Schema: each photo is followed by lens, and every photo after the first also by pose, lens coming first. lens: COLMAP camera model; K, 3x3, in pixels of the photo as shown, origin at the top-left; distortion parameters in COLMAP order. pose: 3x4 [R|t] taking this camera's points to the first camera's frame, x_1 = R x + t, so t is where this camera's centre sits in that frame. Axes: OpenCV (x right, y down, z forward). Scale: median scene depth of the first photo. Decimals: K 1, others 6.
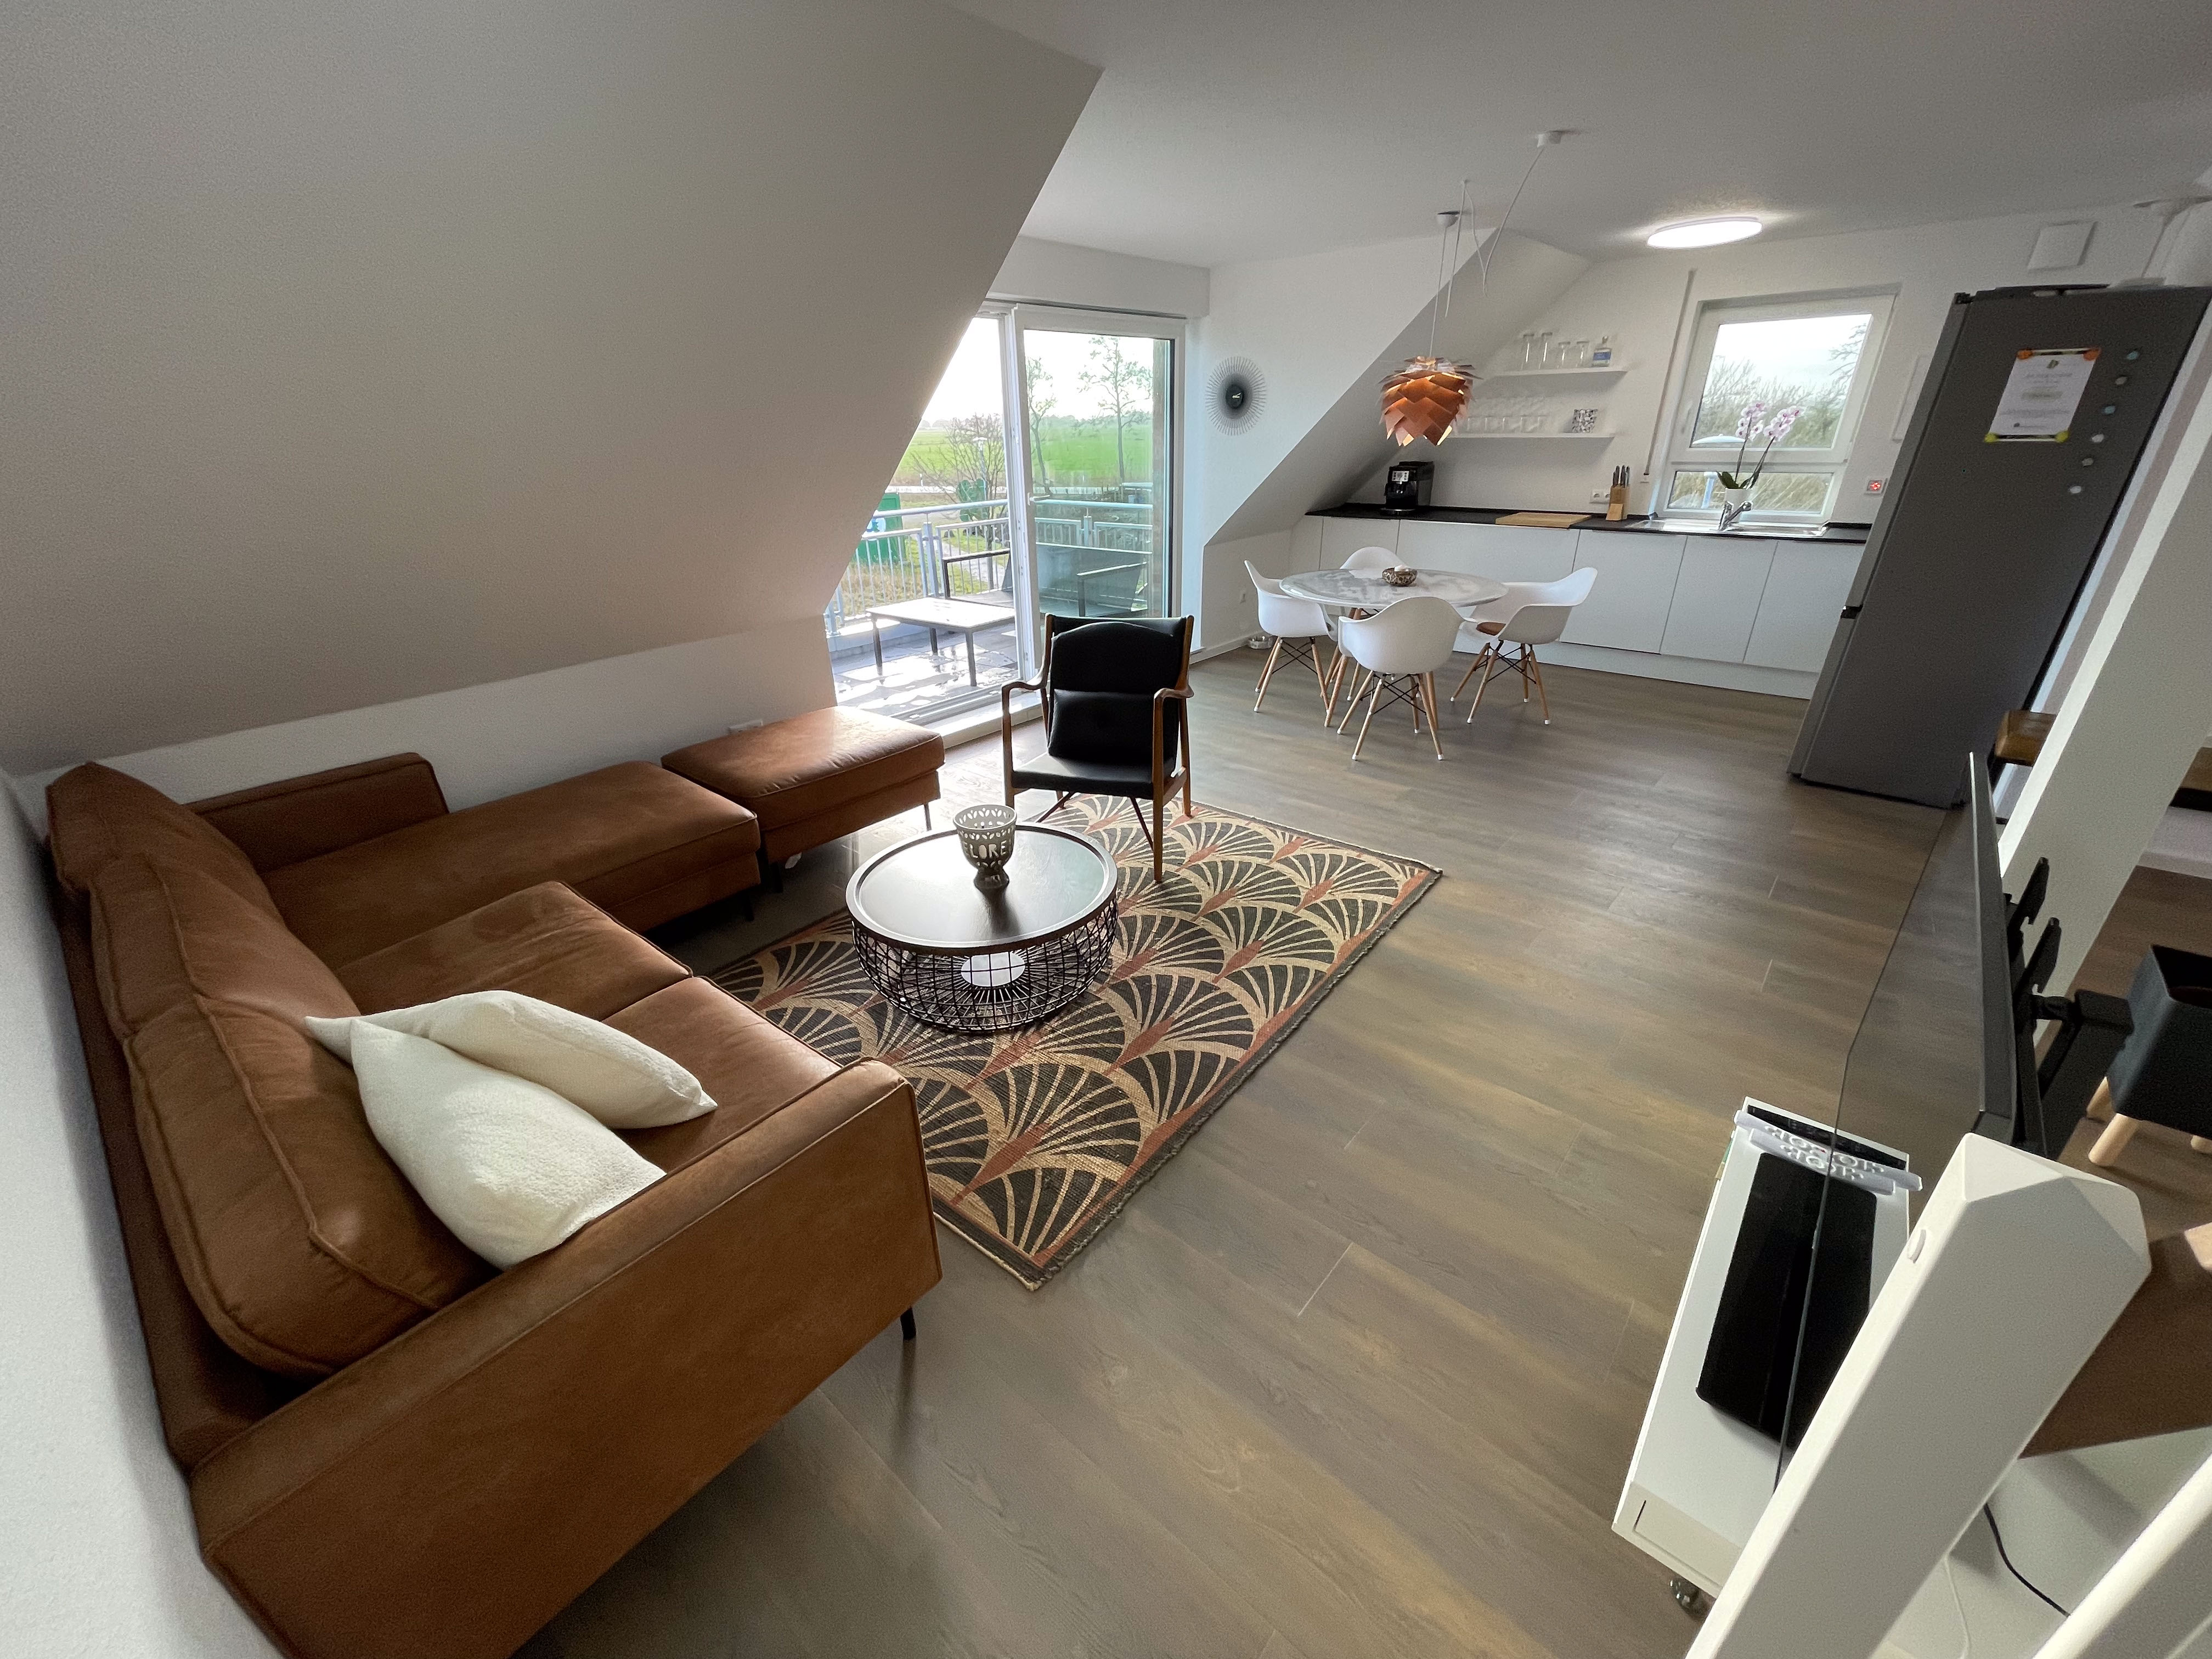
lens RADIAL K [[886.7, 0, 1110.0], [0, 886.7, 848.1], [0, 0, 1]] dist [-0.002428, 0.000699]
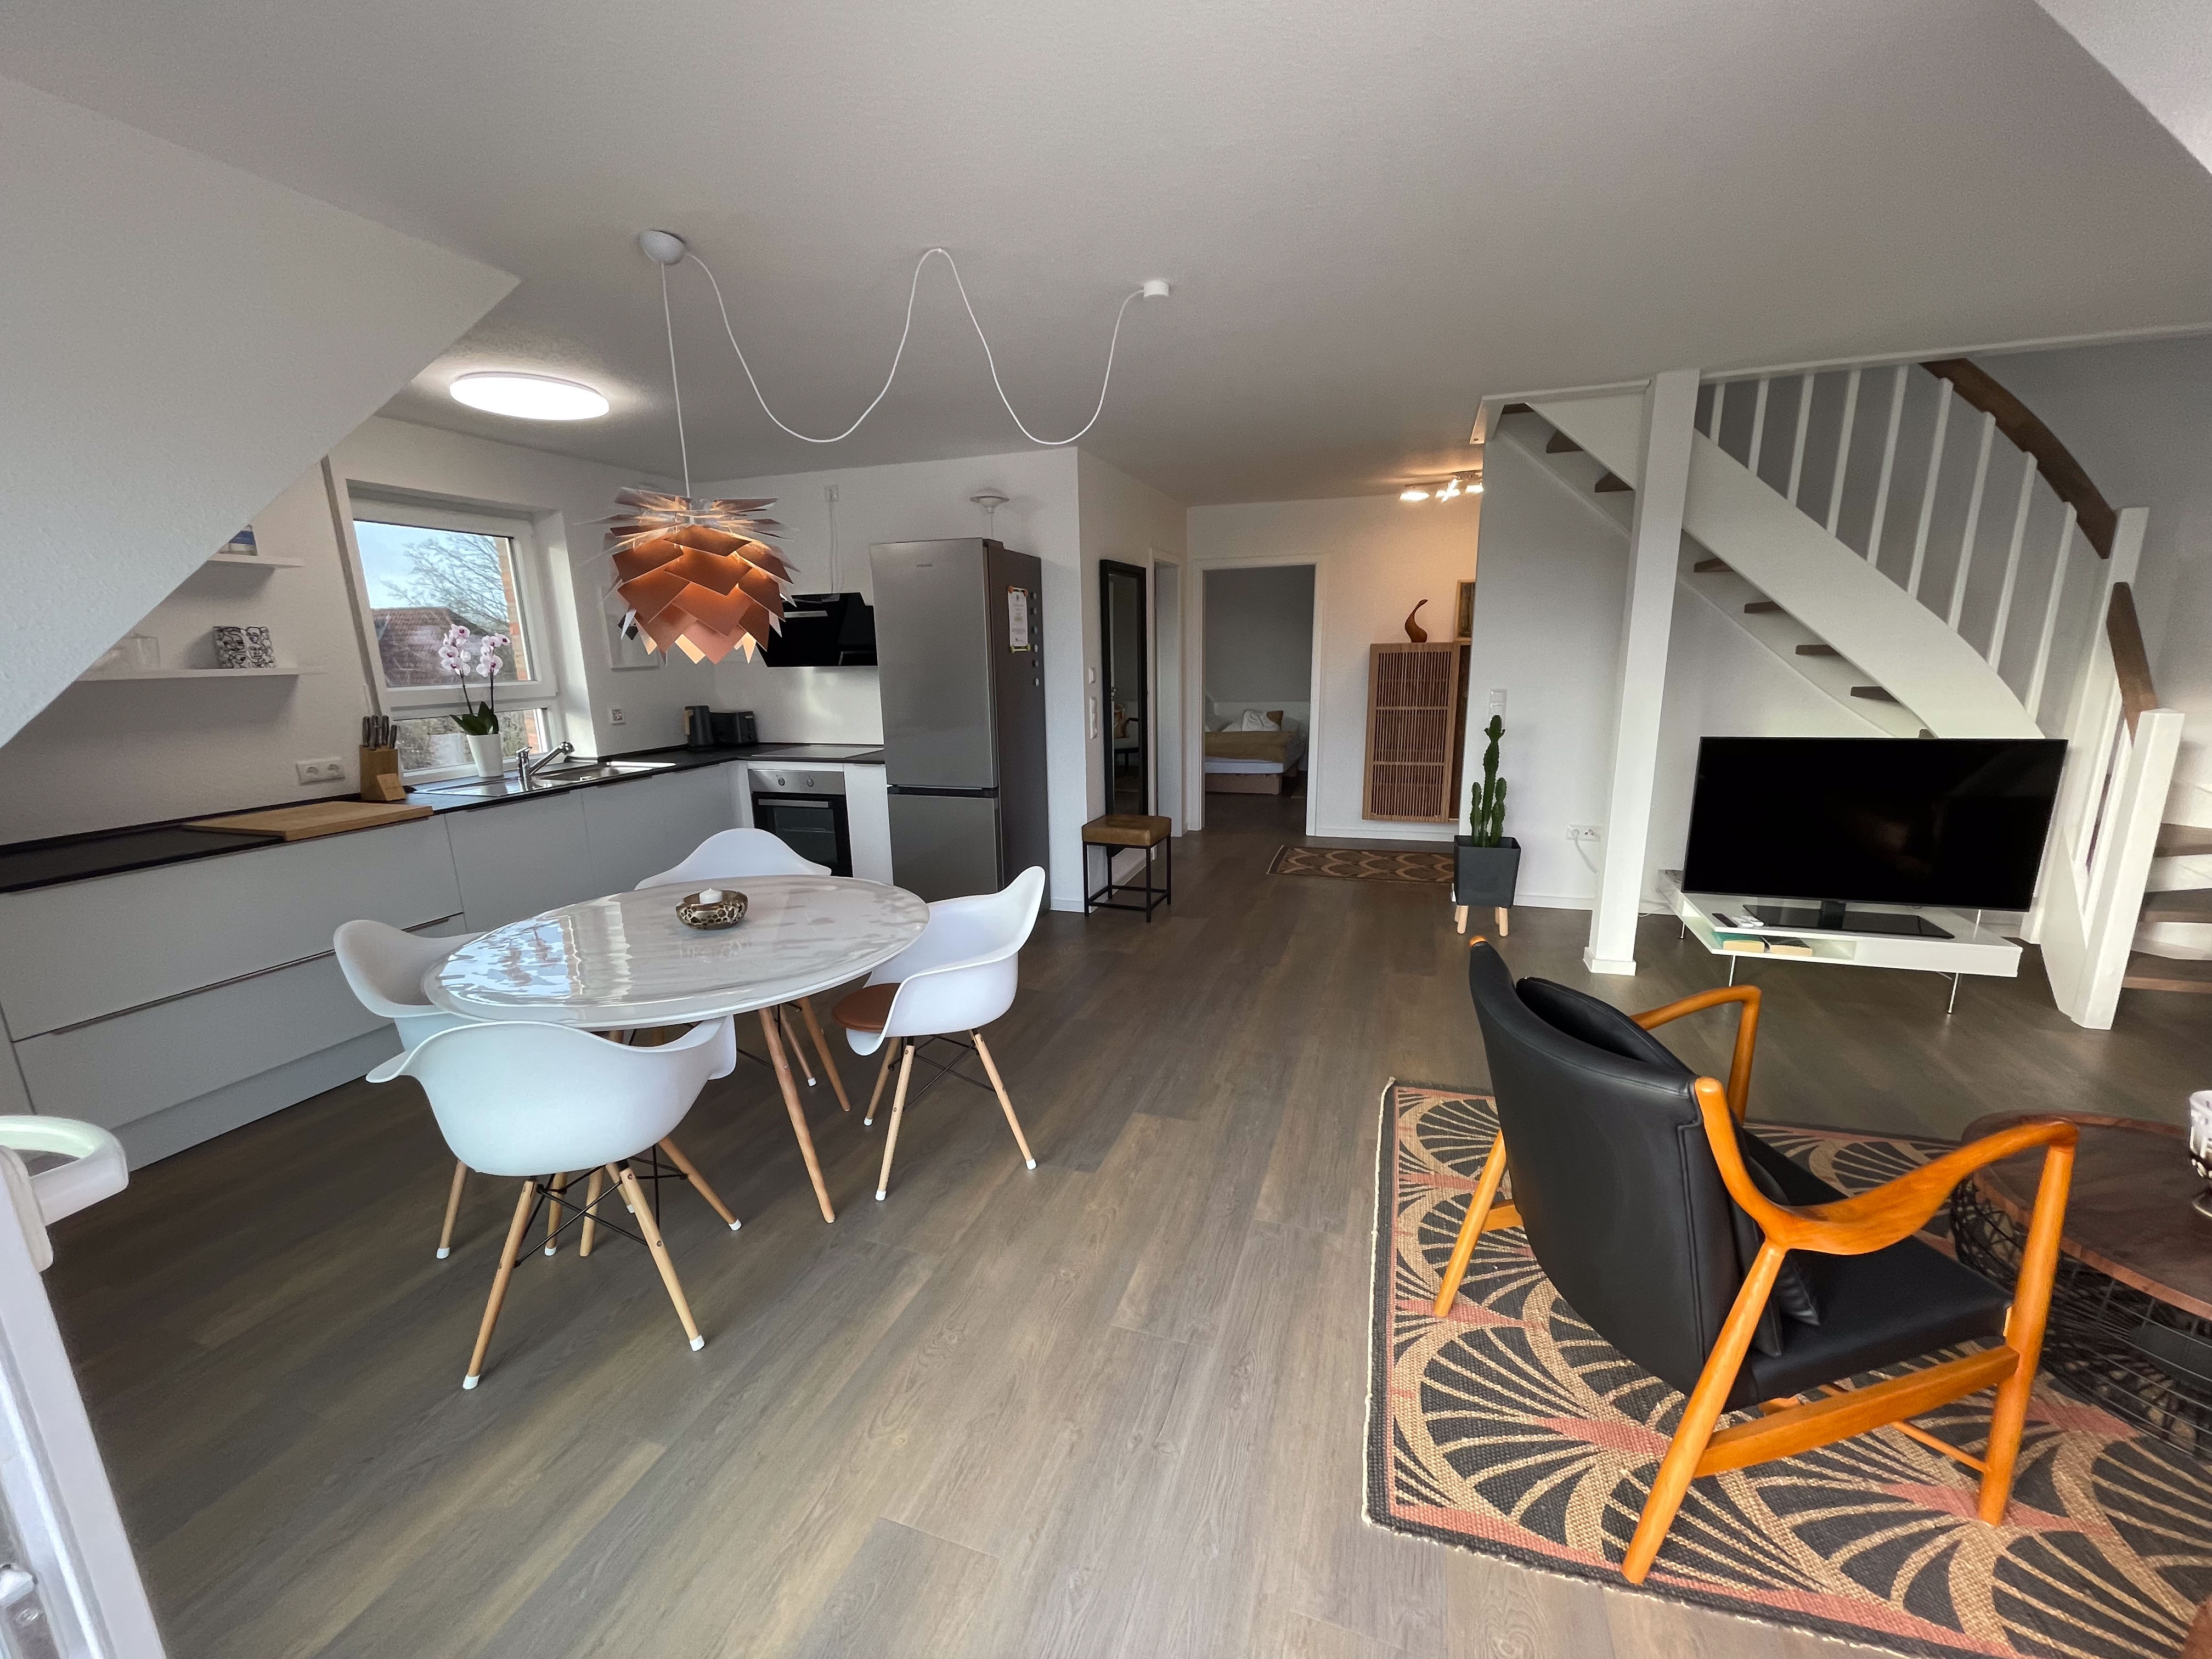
lens RADIAL K [[886.7, 0, 1110.0], [0, 886.7, 848.1], [0, 0, 1]] dist [-0.002428, 0.000699]
pose [[-0.363686, -0.182047, 0.913560, -0.319198], [0.428711, 0.837972, 0.337653, -0.640172], [-0.827006, 0.514453, -0.226713, 1.433128]]
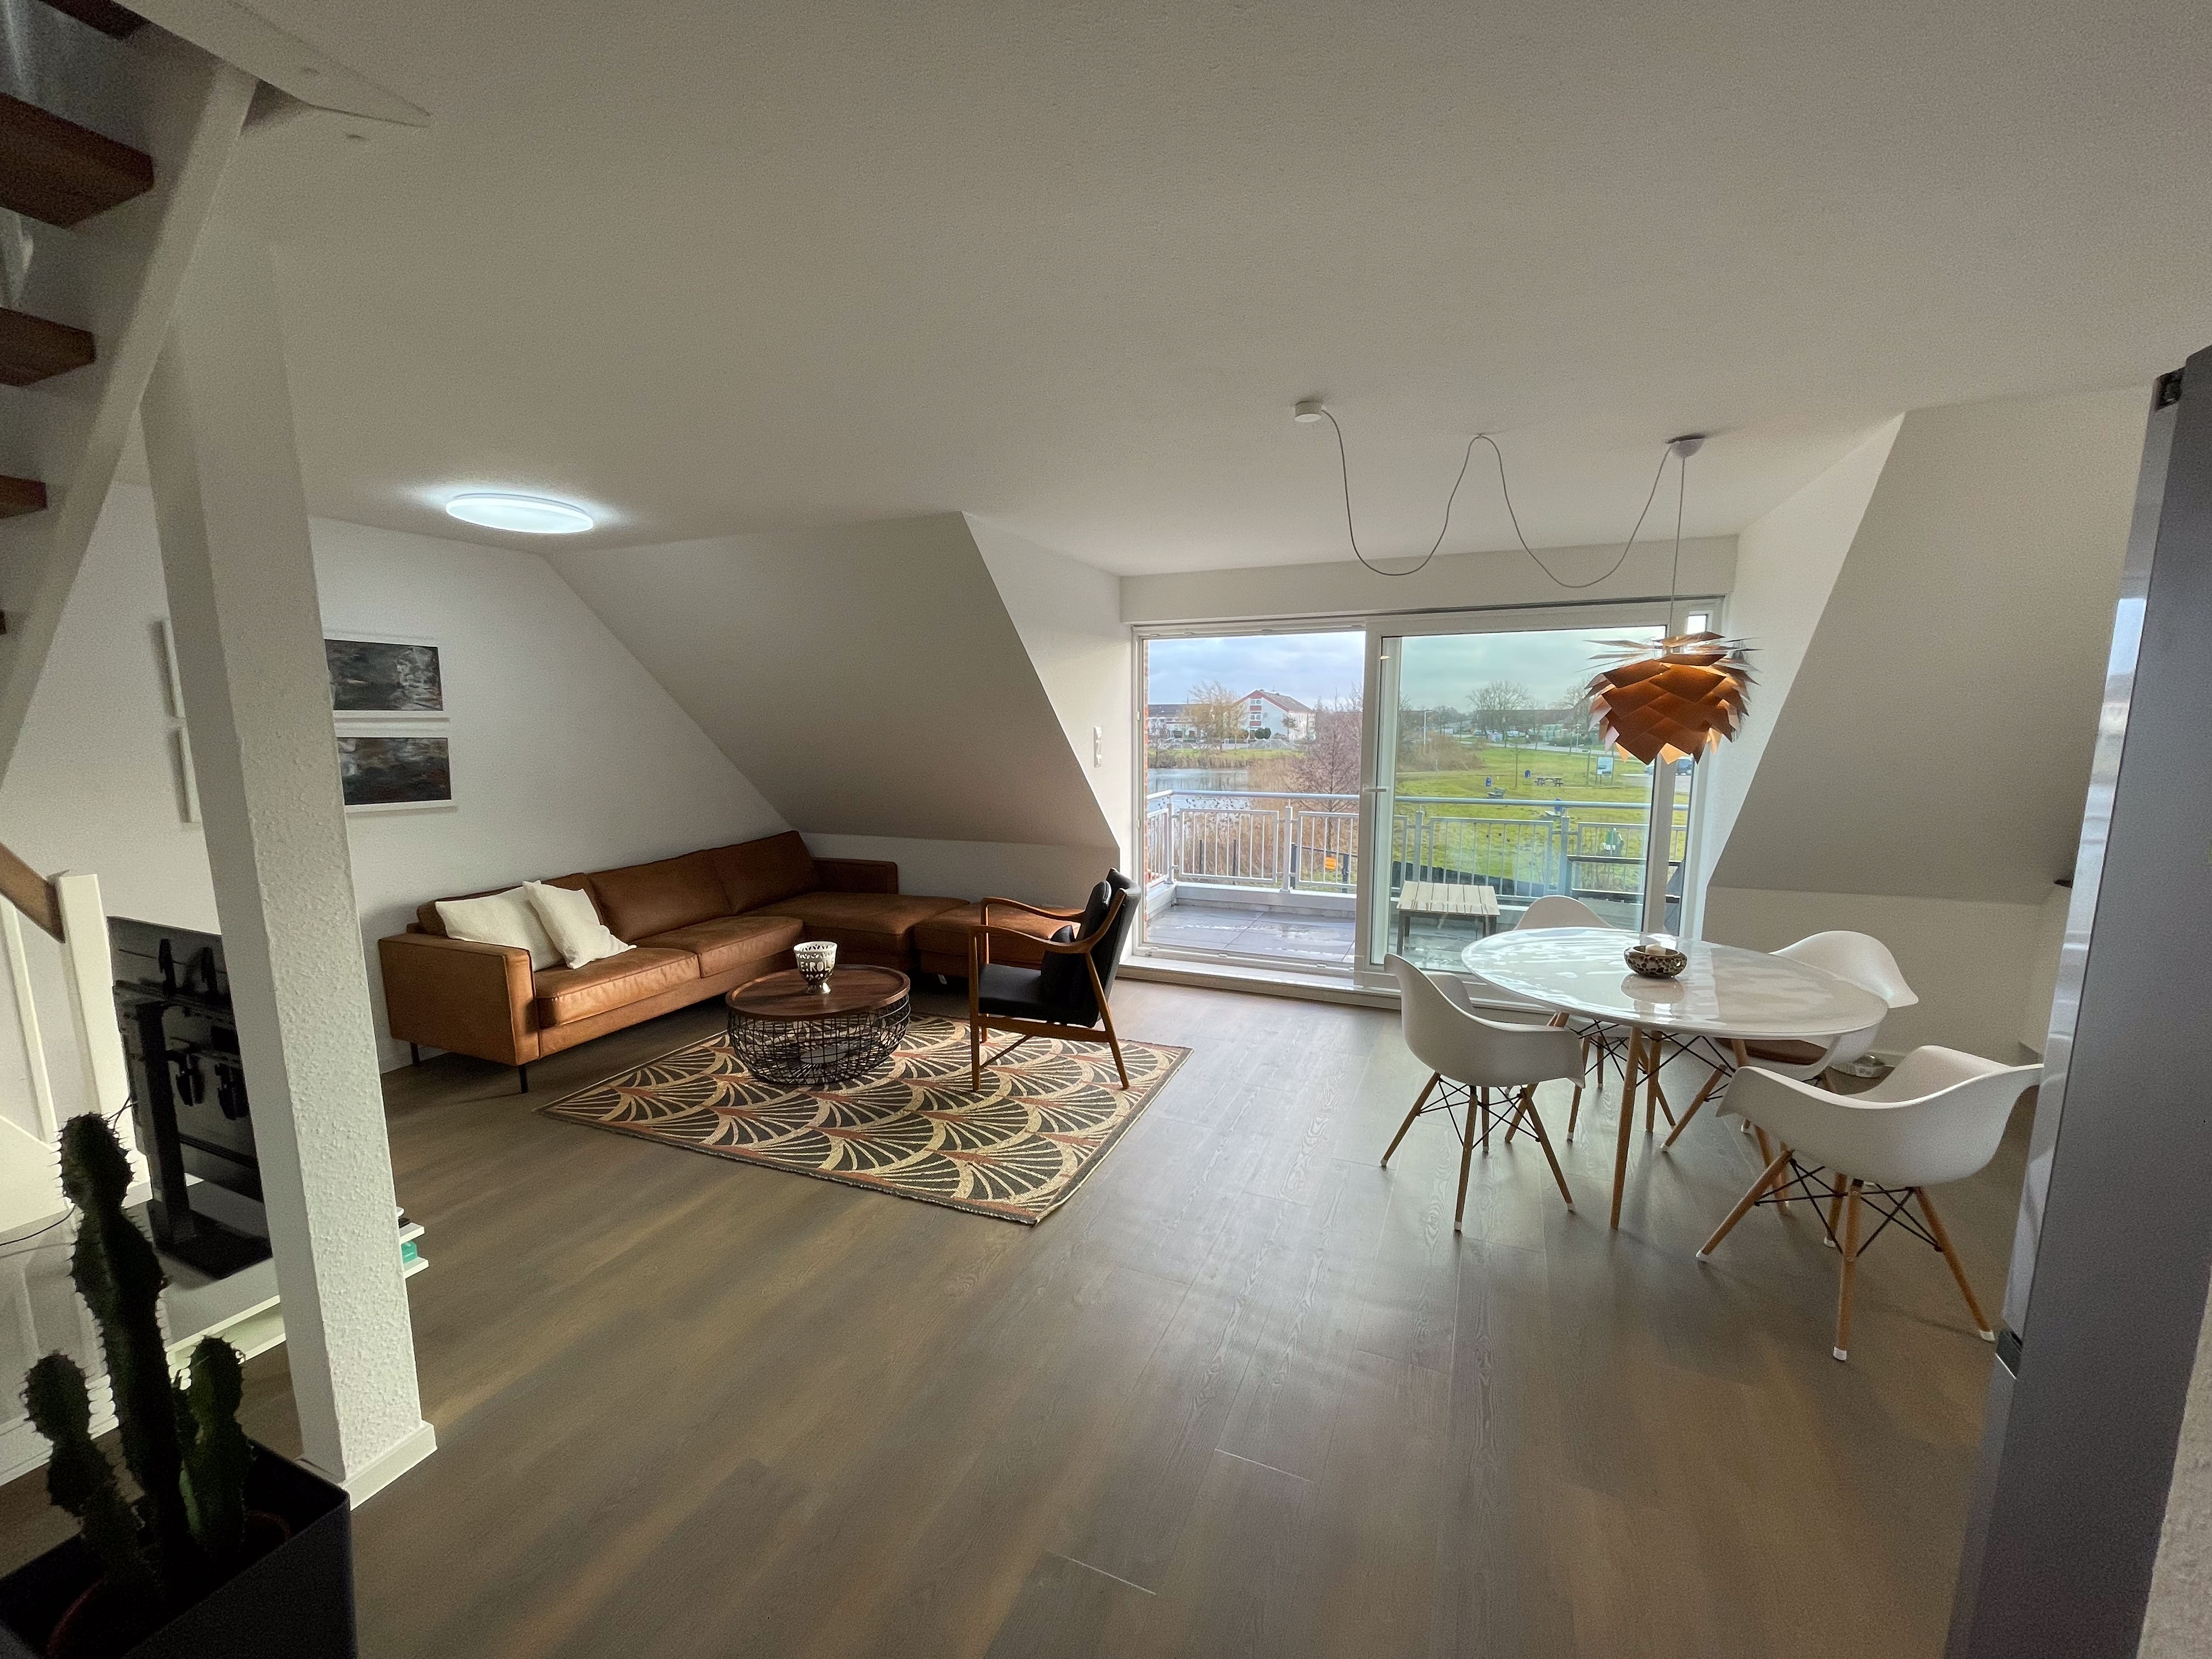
lens RADIAL K [[886.7, 0, 1110.0], [0, 886.7, 848.1], [0, 0, 1]] dist [-0.002428, 0.000699]
pose [[0.294618, 0.155251, -0.942919, 1.222923], [-0.411936, 0.910964, 0.021279, -0.370434], [0.862269, 0.382153, 0.332340, 0.706908]]
